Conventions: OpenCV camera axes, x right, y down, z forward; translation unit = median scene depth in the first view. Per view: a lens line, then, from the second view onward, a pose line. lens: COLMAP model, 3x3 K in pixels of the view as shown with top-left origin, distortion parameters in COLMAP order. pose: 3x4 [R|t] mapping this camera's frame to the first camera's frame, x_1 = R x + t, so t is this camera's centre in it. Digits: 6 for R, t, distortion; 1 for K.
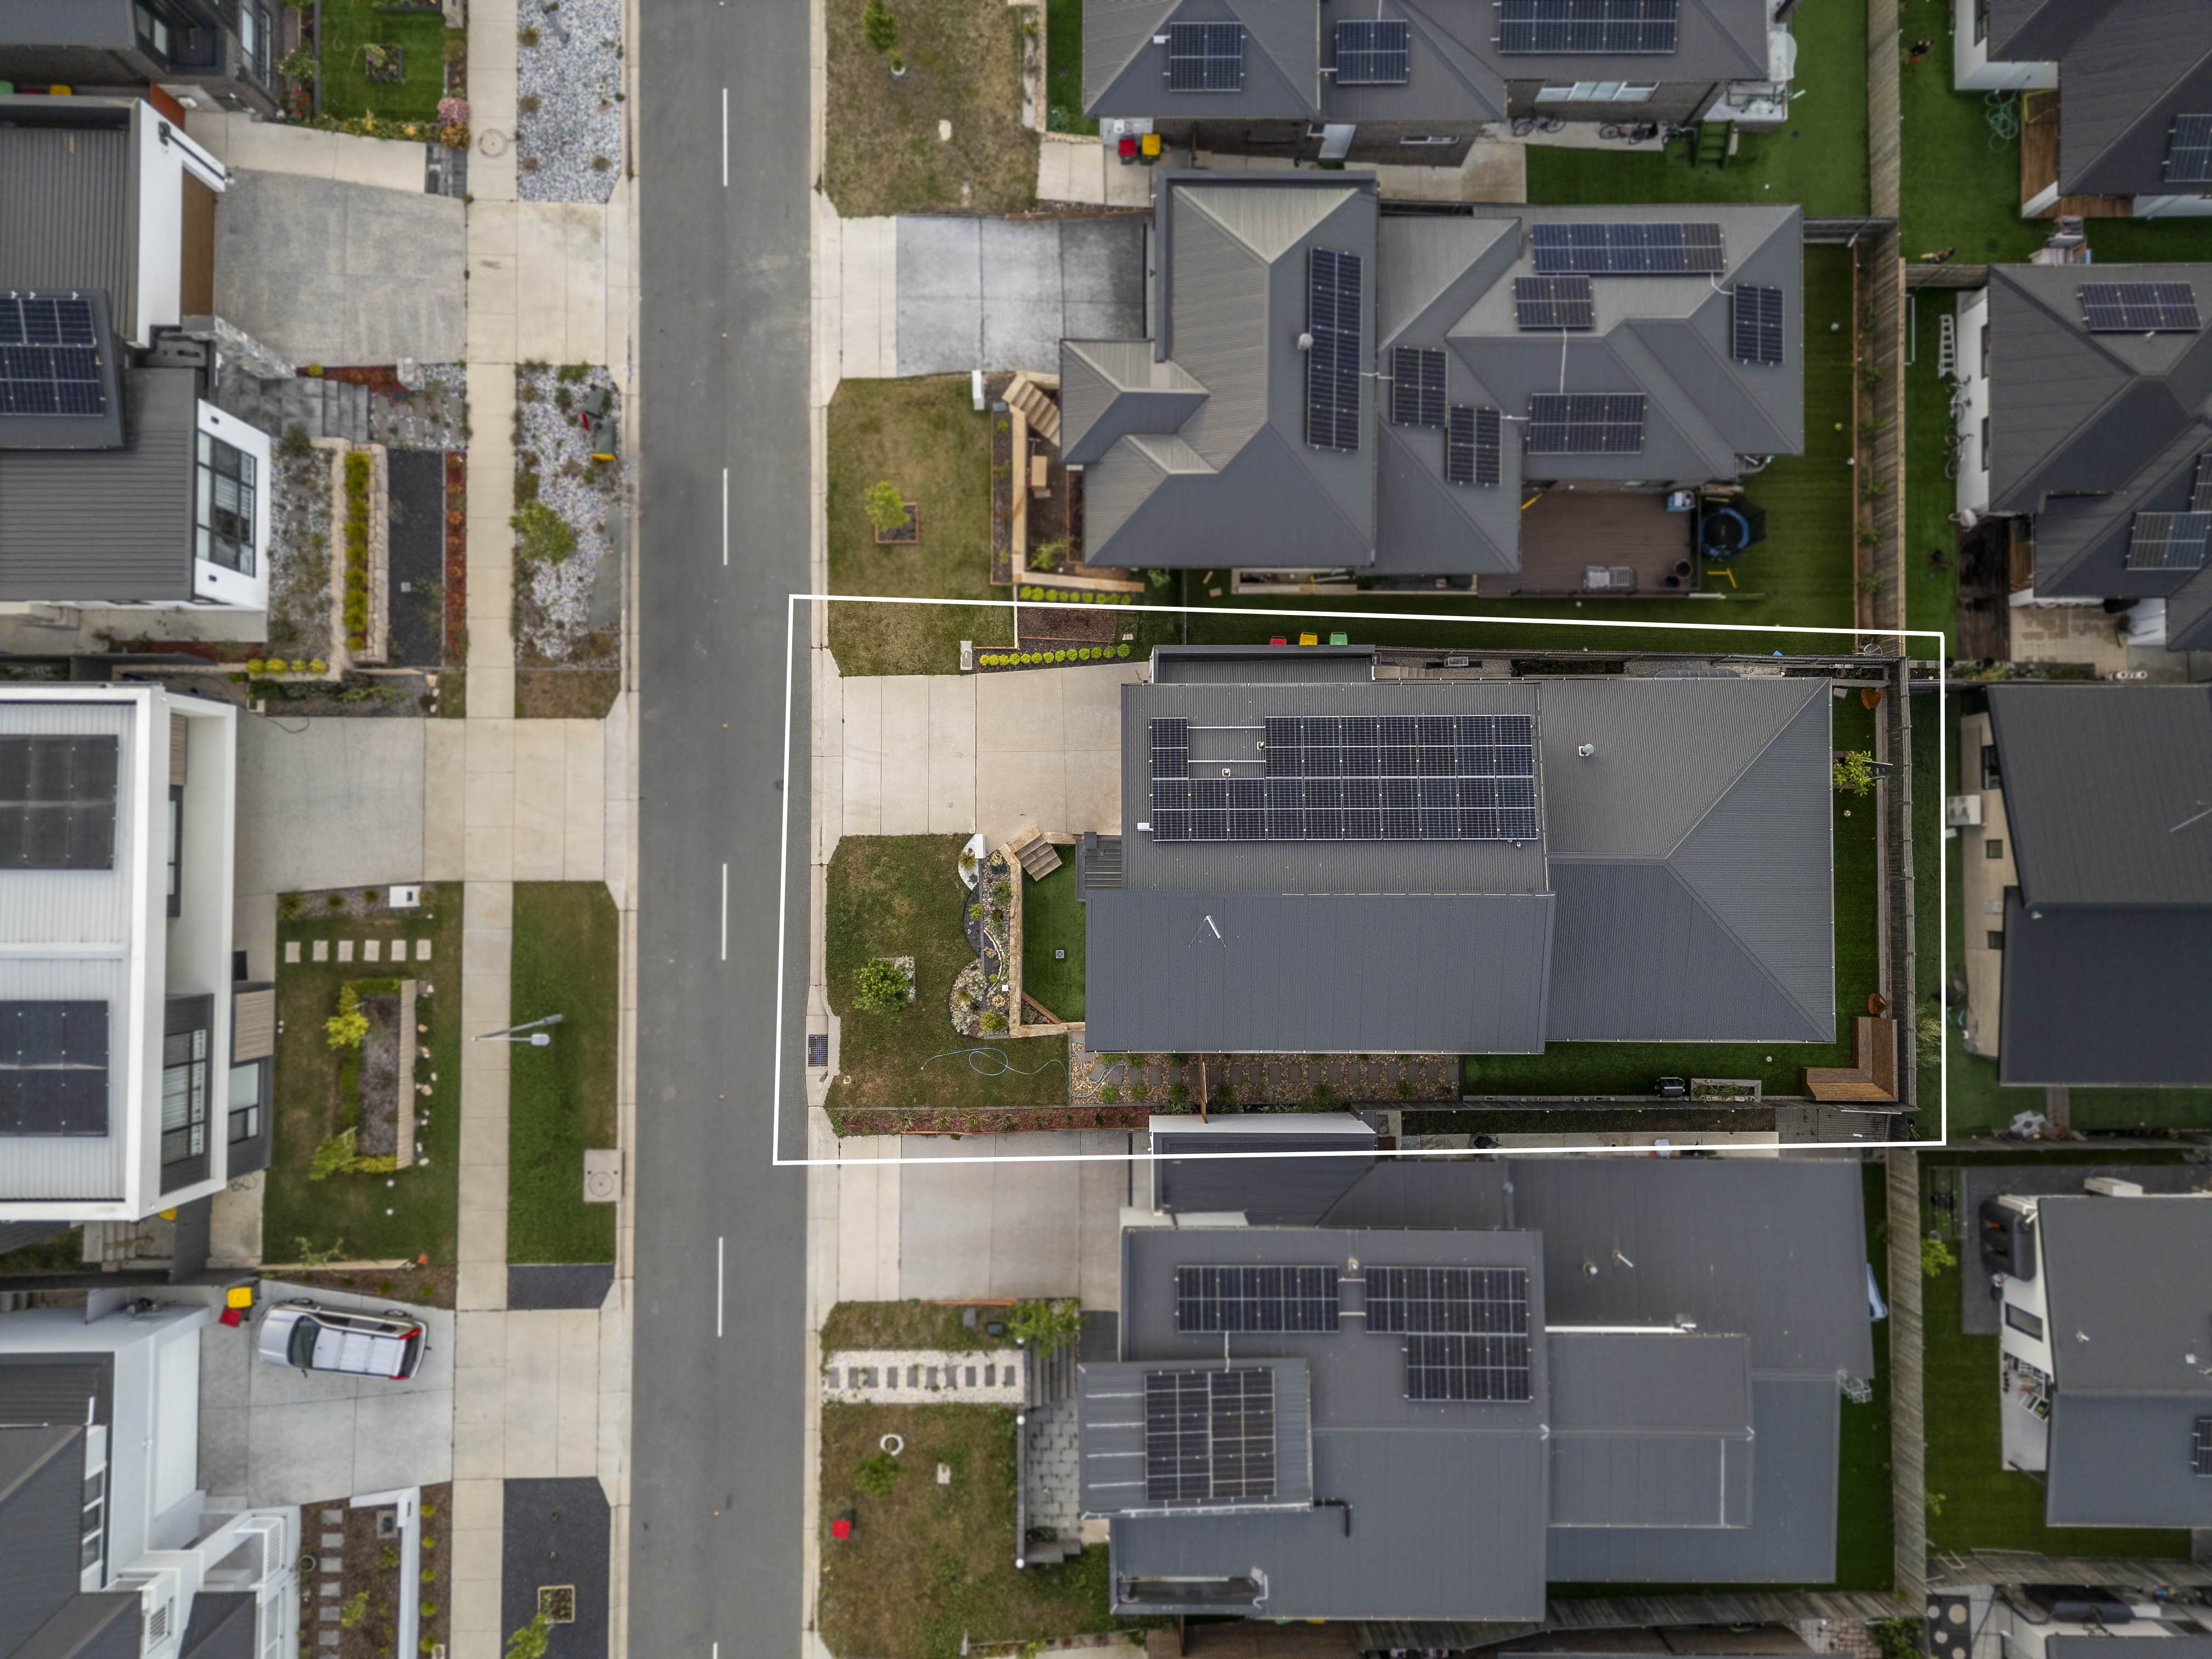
lens RADIAL K [[1514.0, 0, 1119.6], [0, 1514.0, 833.2], [0, 0, 1]] dist [0.027342, -0.000930]
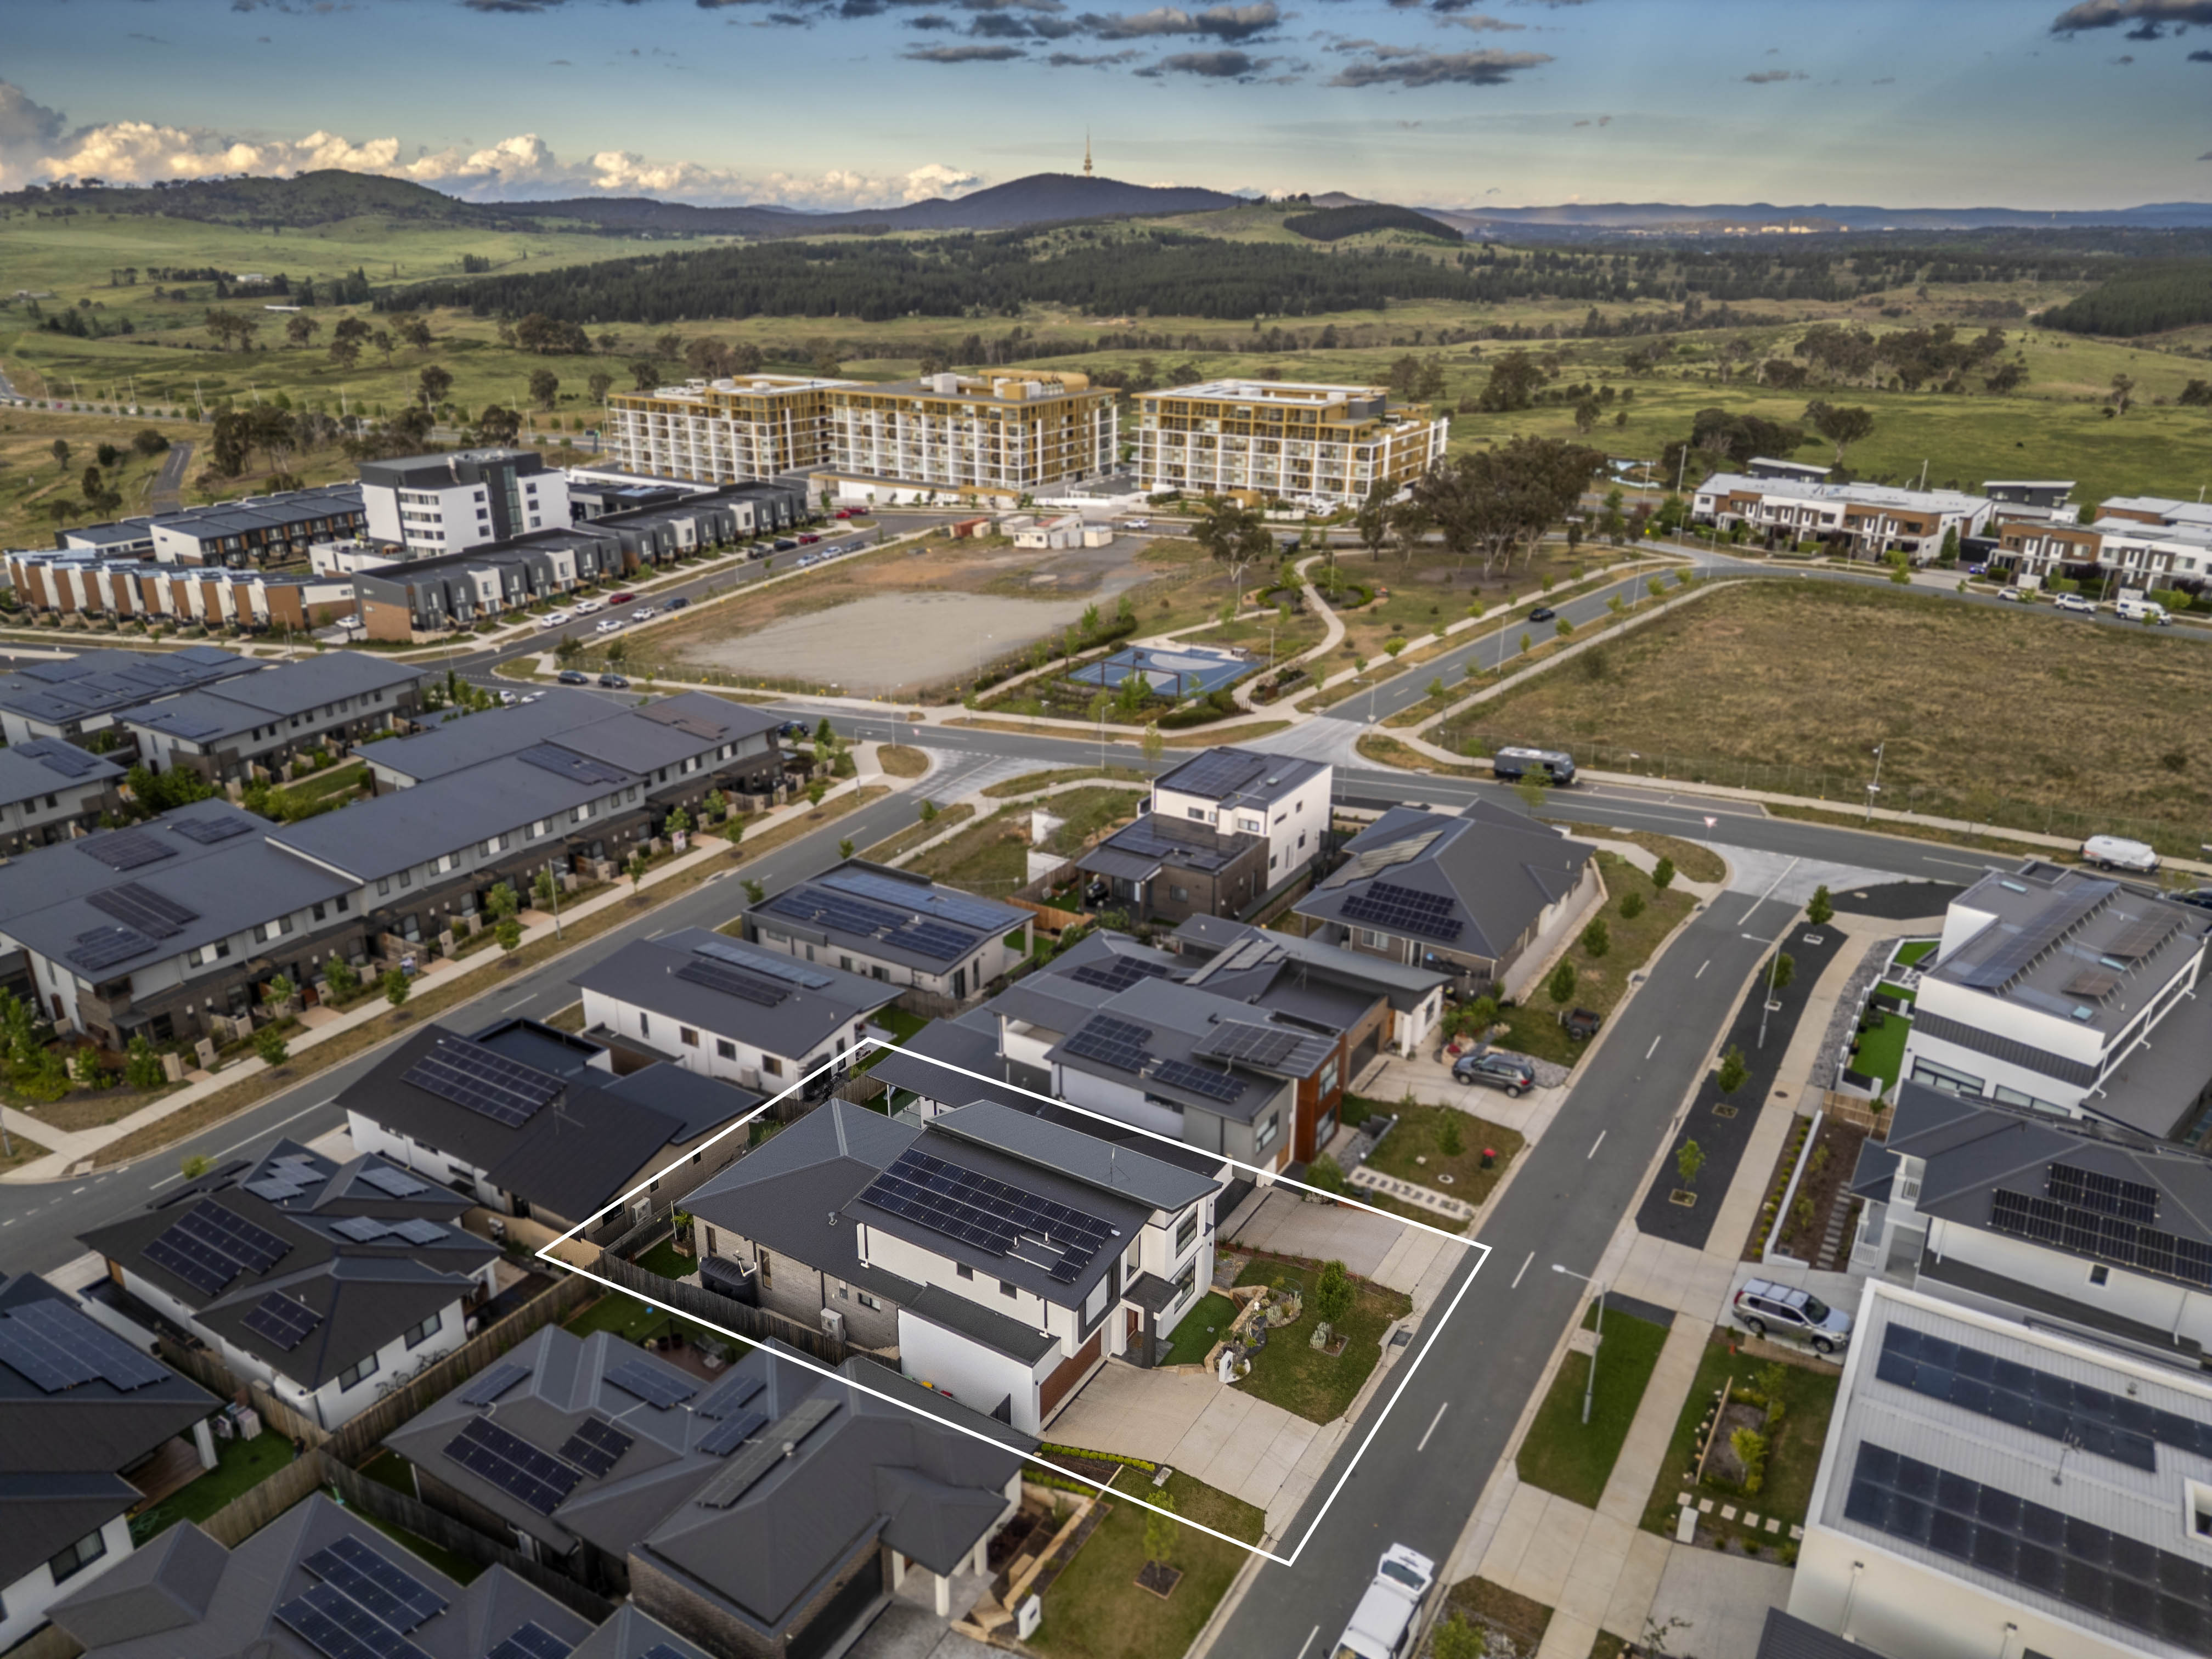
lens RADIAL K [[1514.0, 0, 1119.6], [0, 1514.0, 833.2], [0, 0, 1]] dist [0.027342, -0.000930]
pose [[-0.855035, -0.193989, 0.480919, -0.549319], [0.518213, -0.285234, 0.806286, -0.954708], [-0.019236, 0.938621, 0.344413, 0.114073]]
